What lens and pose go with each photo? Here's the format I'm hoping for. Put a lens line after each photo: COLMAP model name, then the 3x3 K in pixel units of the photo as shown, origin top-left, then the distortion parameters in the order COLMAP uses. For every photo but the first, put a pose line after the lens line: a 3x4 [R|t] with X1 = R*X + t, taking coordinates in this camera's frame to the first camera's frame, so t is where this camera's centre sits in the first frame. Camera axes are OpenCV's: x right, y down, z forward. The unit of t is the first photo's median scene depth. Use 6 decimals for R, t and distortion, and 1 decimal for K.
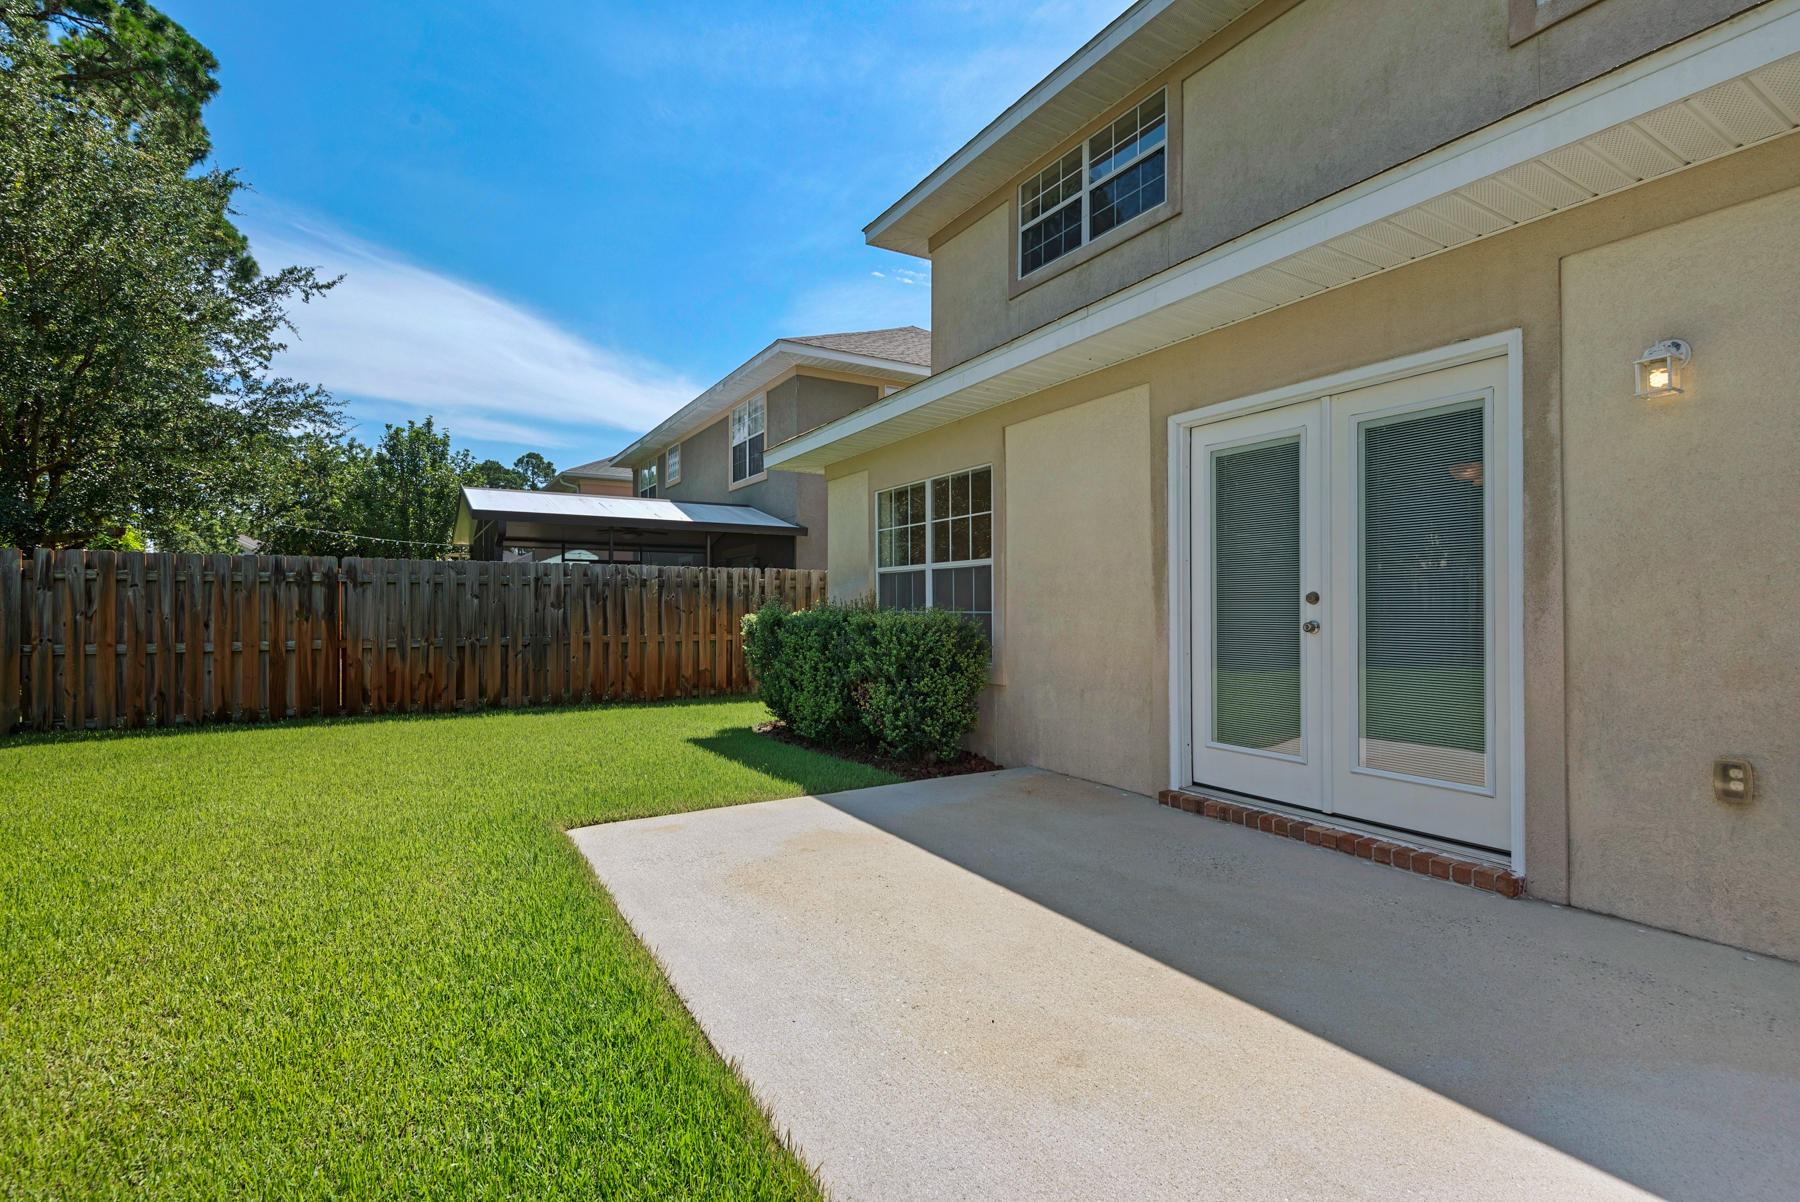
lens RADIAL K [[834.5, 0, 900.0], [0, 834.5, 601.0], [0, 0, 1]] dist [0.035341, -0.026878]
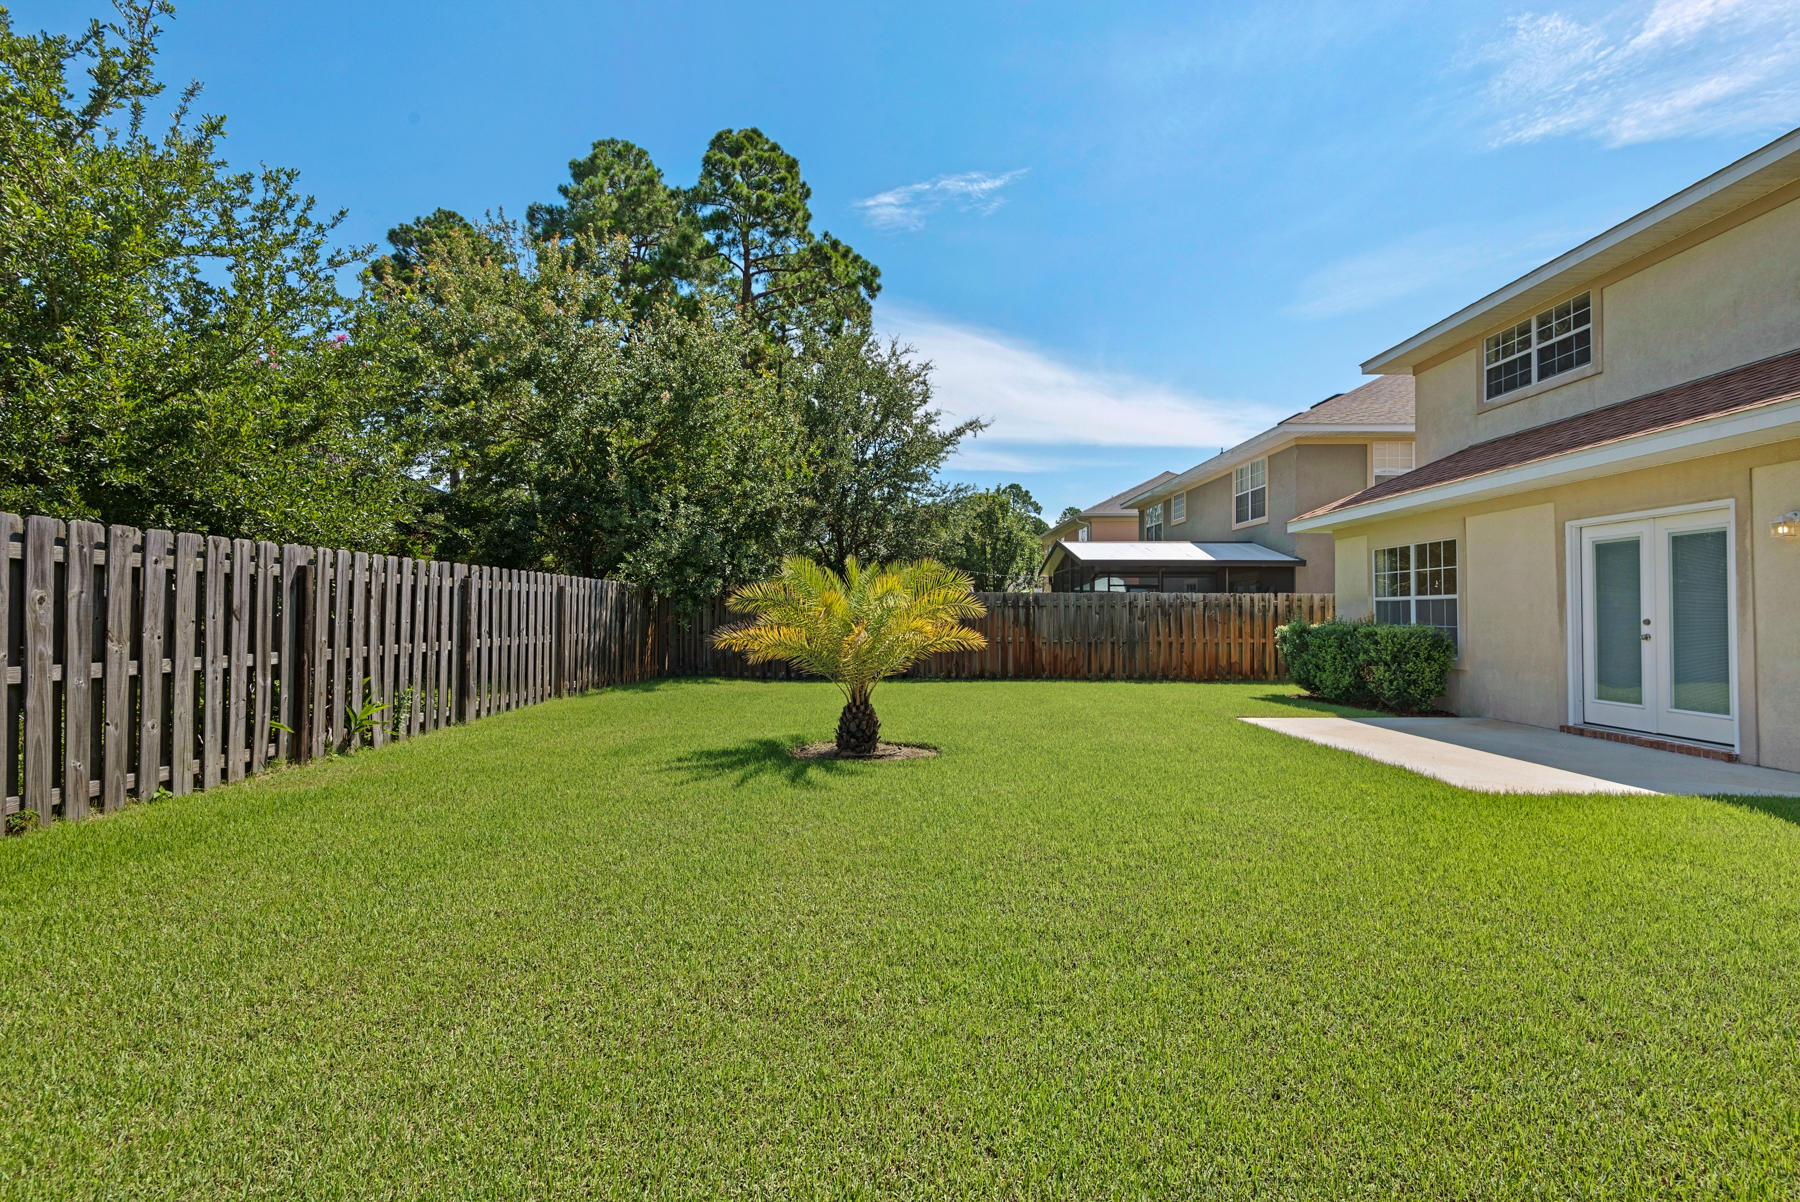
lens RADIAL K [[809.2, 0, 900.0], [0, 809.2, 601.0], [0, 0, 1]] dist [0.028687, -0.021089]
pose [[0.861461, -0.004847, -0.507801, -0.016830], [-0.000401, 0.999948, -0.010225, -0.016688], [0.507824, 0.009012, 0.861414, -0.773811]]
